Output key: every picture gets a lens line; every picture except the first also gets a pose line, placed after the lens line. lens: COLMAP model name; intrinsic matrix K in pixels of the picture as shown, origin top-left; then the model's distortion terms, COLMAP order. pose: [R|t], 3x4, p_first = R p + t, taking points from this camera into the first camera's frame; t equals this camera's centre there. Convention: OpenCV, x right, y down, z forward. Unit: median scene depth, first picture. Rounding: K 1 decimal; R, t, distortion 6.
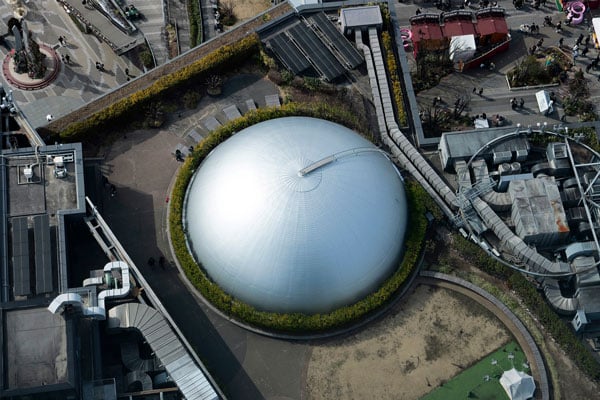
lens RADIAL K [[4393.3, 0, 299.8], [0, 4393.3, 200.0], [0, 0, 1]] dist [-0.211857, 0.000000]
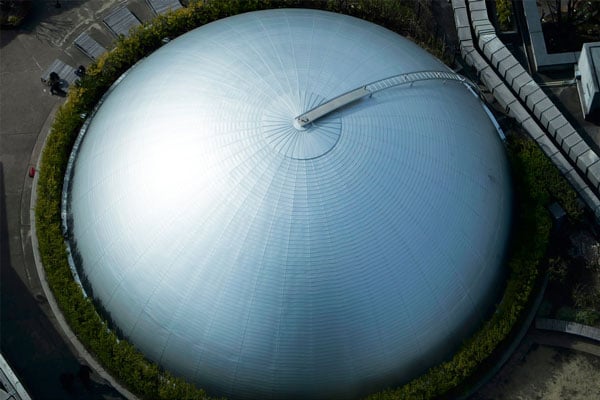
lens RADIAL K [[4393.3, 0, 300.3], [0, 4393.3, 200.1], [0, 0, 1]] dist [-0.211857, 0.000000]
pose [[0.999599, 0.008798, -0.026919, 0.013856], [-0.008894, 0.999955, -0.003442, 0.004555], [0.026887, 0.003680, 0.999632, 0.500626]]
